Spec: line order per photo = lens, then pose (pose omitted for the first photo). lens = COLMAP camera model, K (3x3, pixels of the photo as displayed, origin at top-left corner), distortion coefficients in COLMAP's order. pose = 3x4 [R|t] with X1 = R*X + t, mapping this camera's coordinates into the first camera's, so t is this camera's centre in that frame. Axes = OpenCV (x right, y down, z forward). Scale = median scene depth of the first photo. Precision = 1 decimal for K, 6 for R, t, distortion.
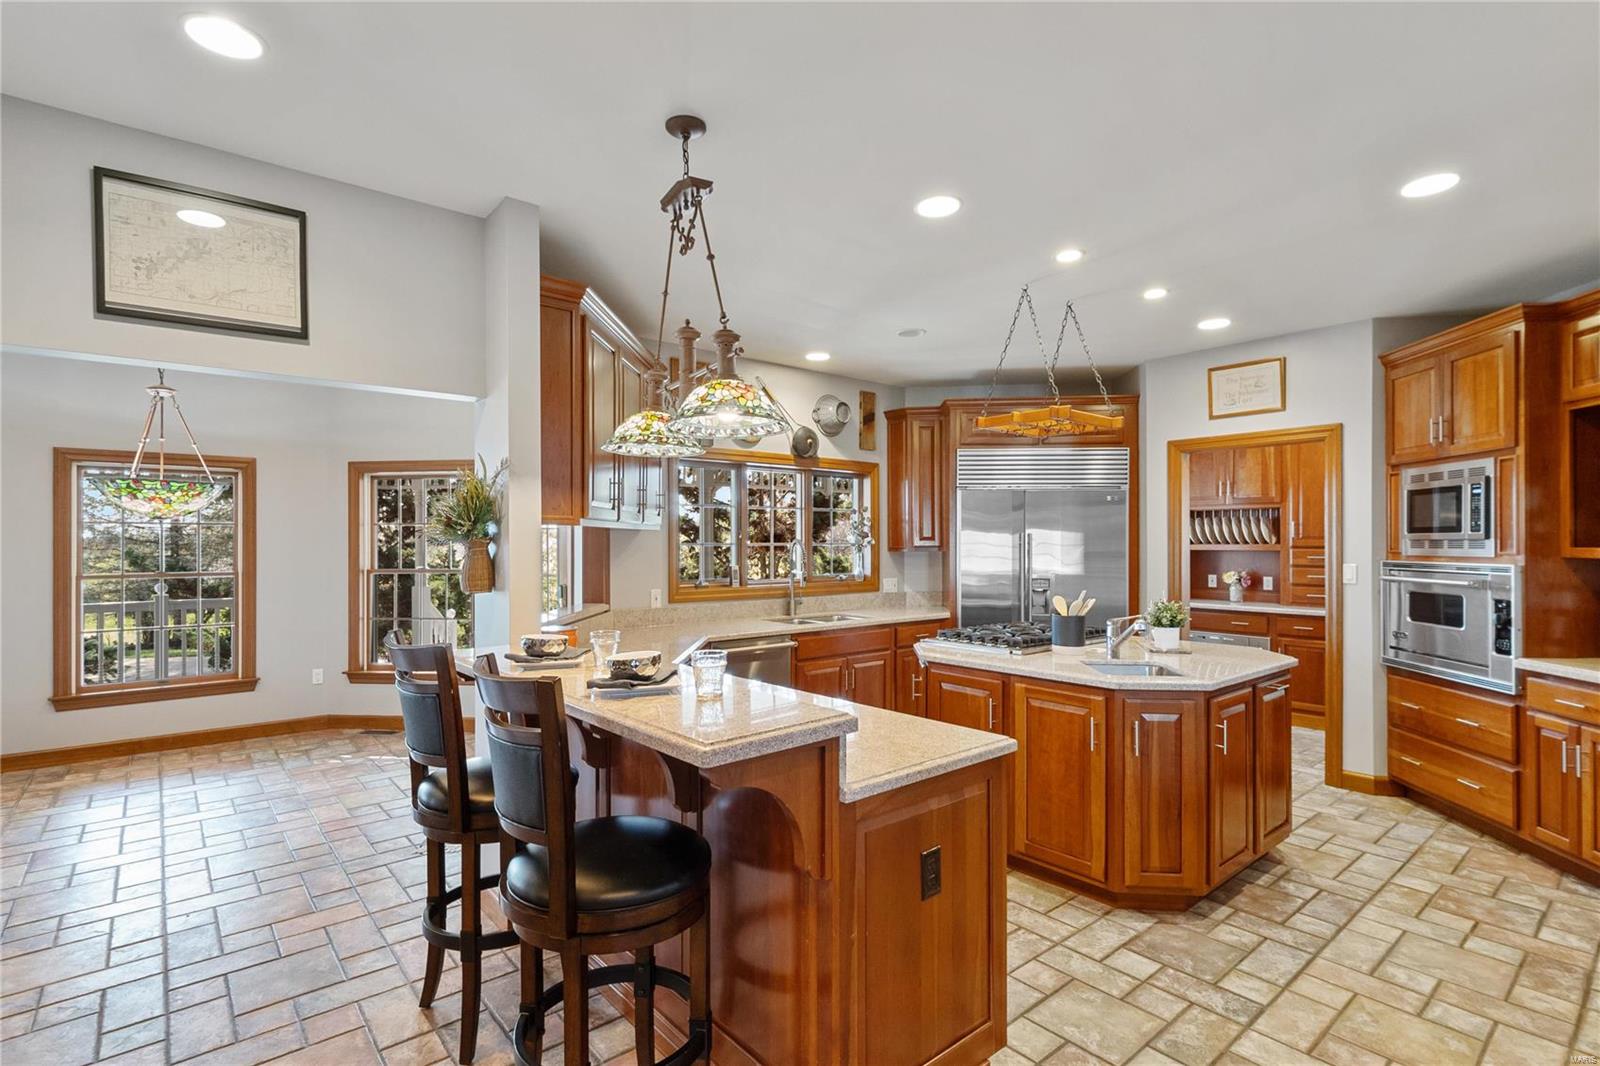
lens RADIAL K [[756.7, 0, 786.1], [0, 756.7, 541.8], [0, 0, 1]] dist [-0.002683, -0.002113]
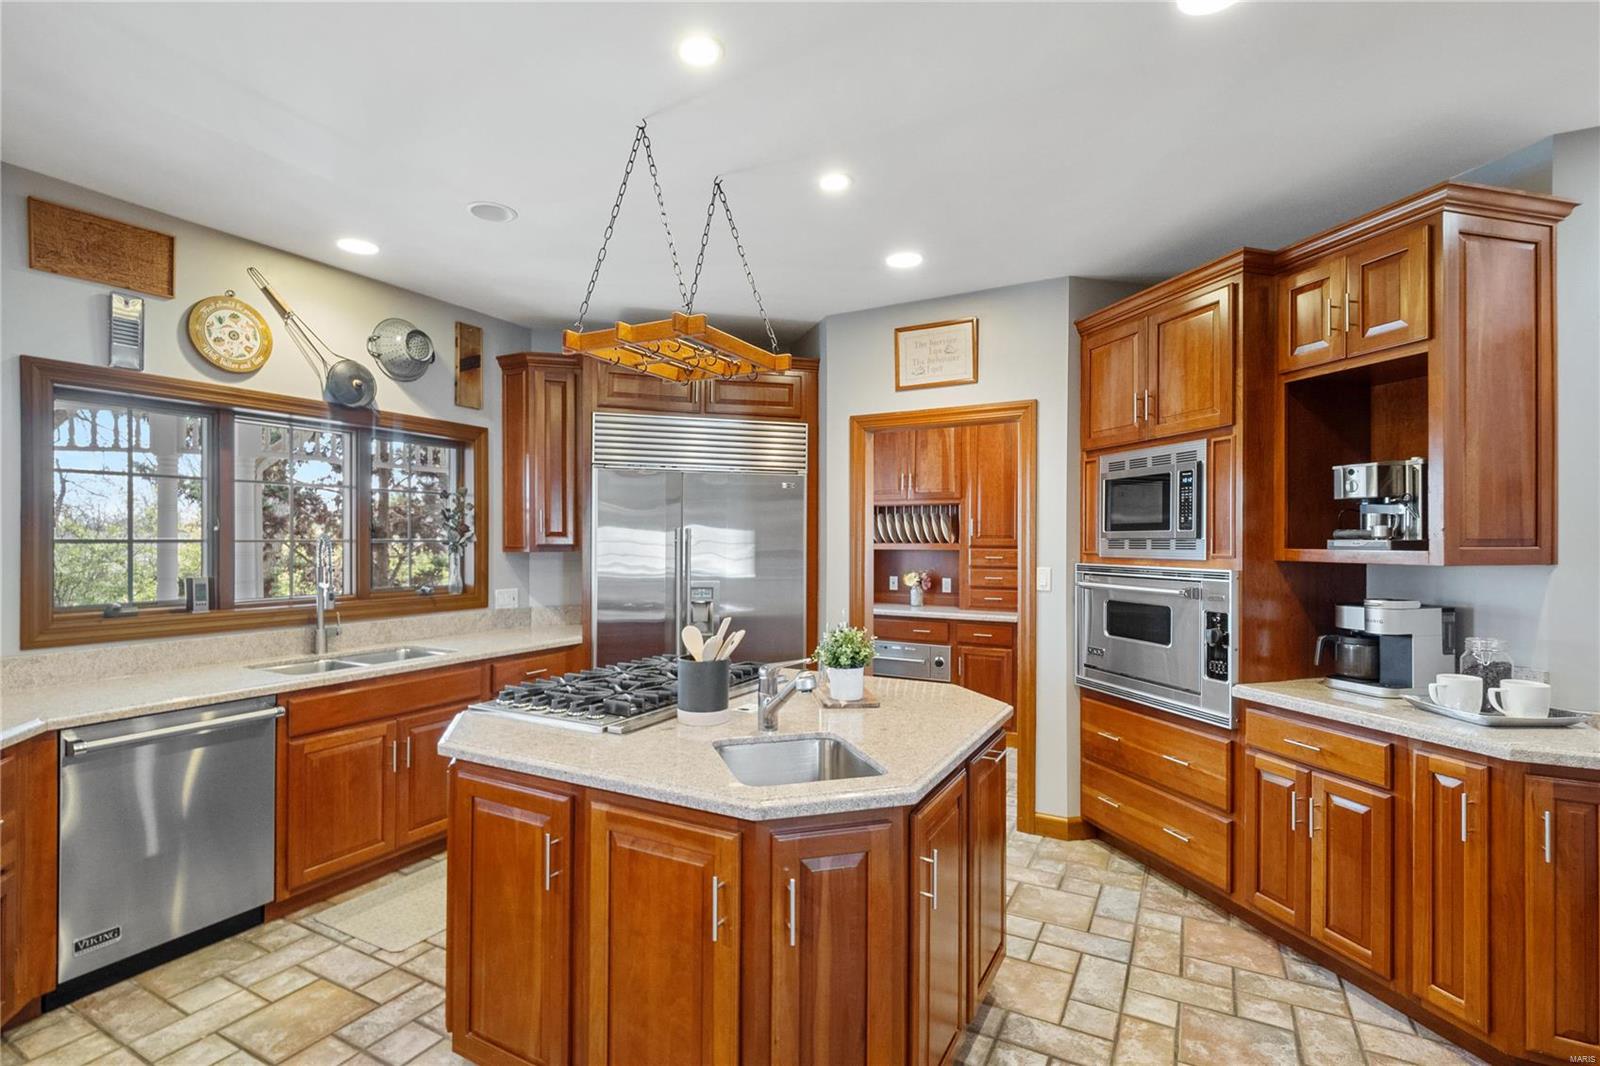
lens RADIAL K [[756.7, 0, 801.4], [0, 756.7, 545.1], [0, 0, 1]] dist [-0.002683, -0.002113]
pose [[0.920725, 0.001453, 0.390209, 0.181890], [-0.004460, 0.999967, 0.006799, 0.000059], [-0.390186, -0.008000, 0.920701, 0.354846]]
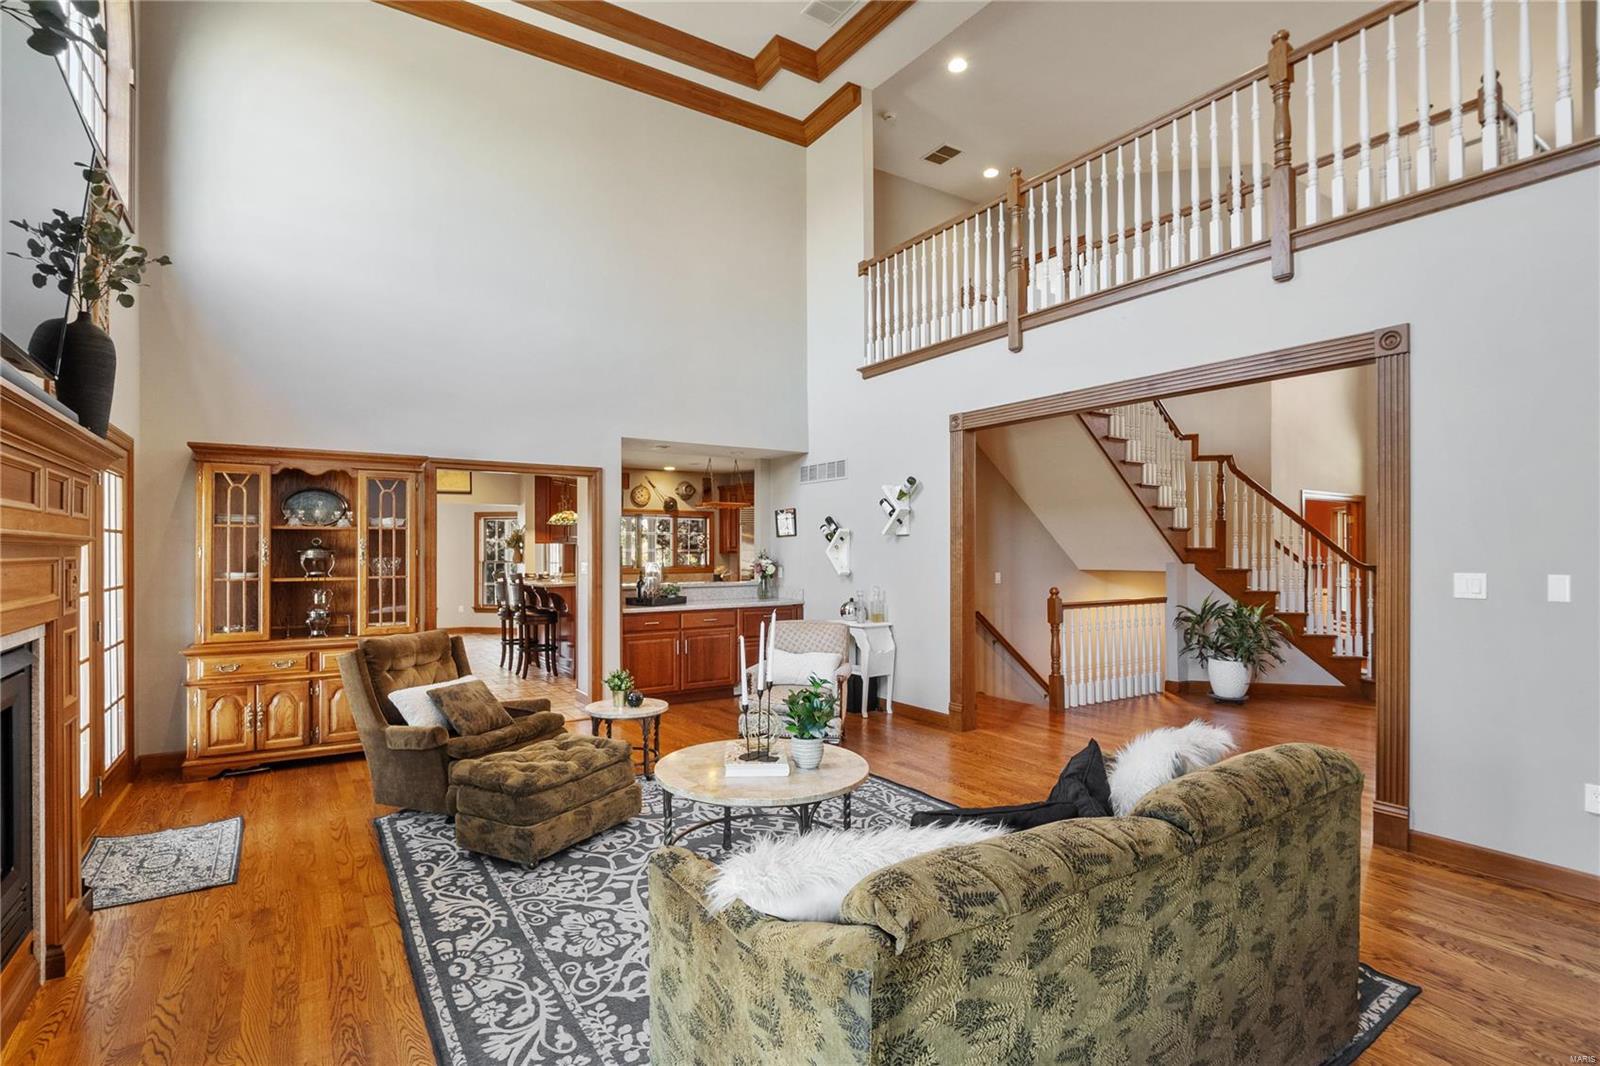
lens RADIAL K [[756.7, 0, 795.8], [0, 756.7, 545.1], [0, 0, 1]] dist [-0.002683, -0.002113]
pose [[0.995254, 0.001290, -0.097305, 0.862602], [-0.001641, 0.999992, -0.003524, -0.004269], [0.097299, 0.003667, 0.995248, -1.671179]]
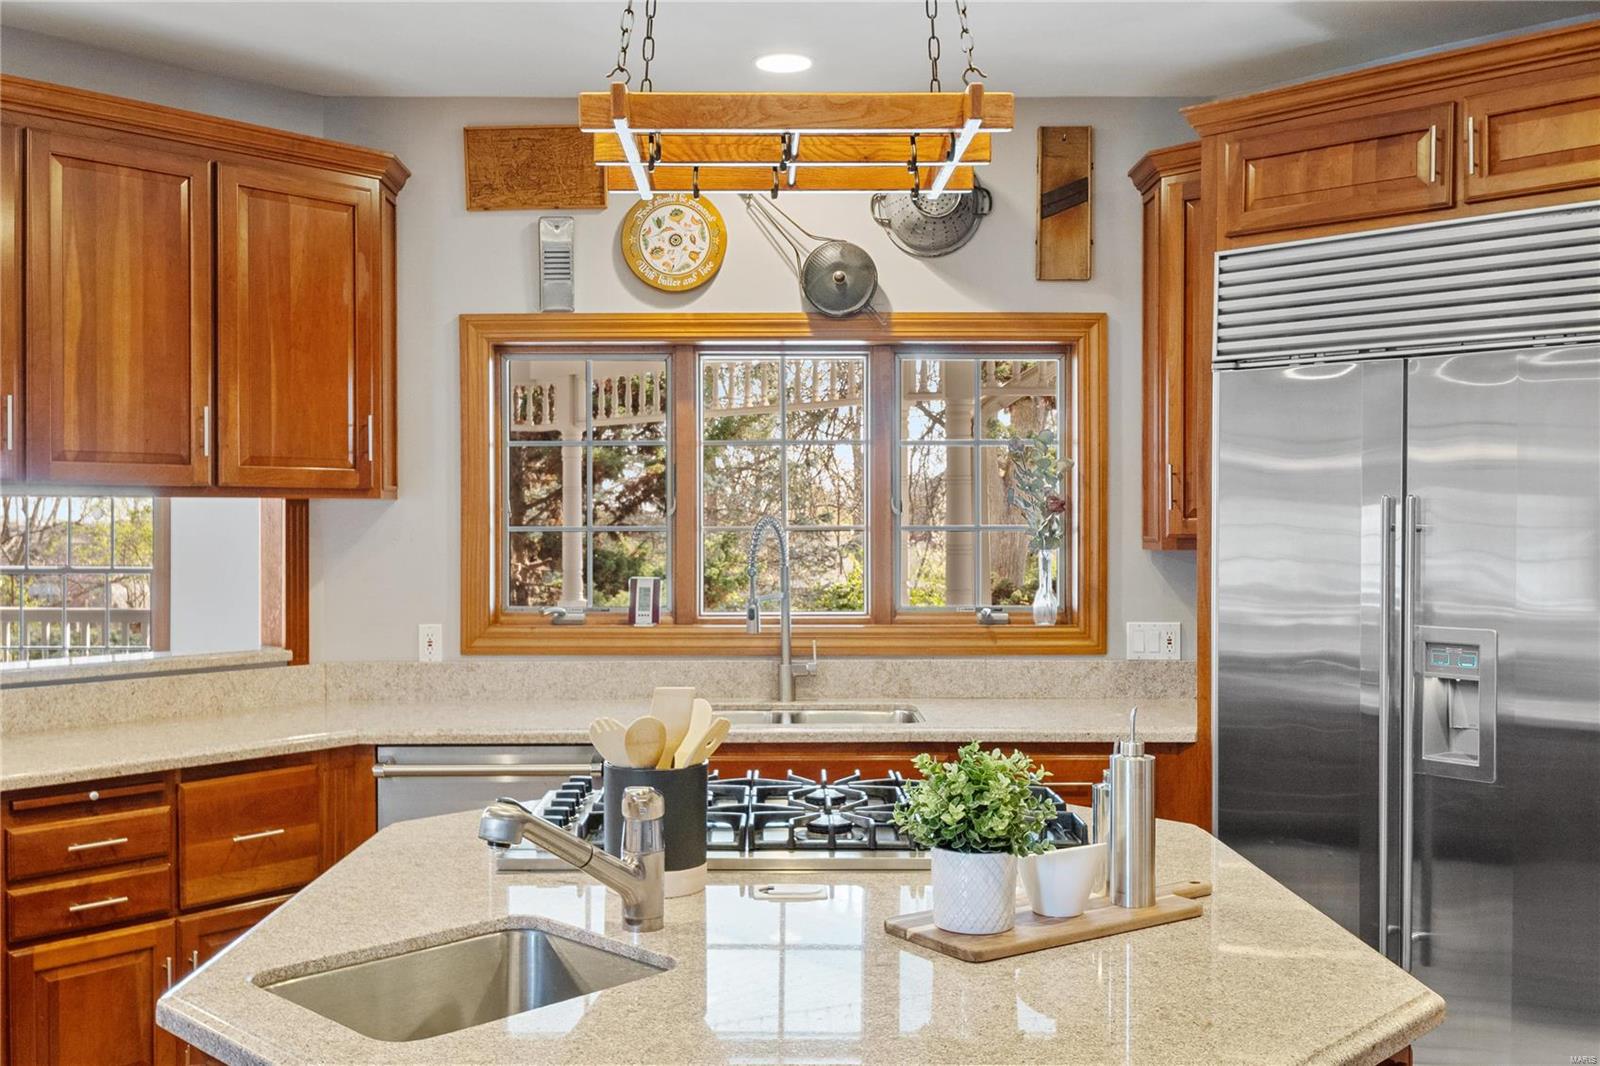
lens RADIAL K [[1517.7, 0, 798.1], [0, 1517.7, 537.7], [0, 0, 1]] dist [0.032415, 0.000000]
pose [[0.776203, 0.004476, -0.630467, 0.741396], [0.000795, 0.999967, 0.008077, 0.001563], [0.630482, -0.006771, 0.776174, 0.495471]]
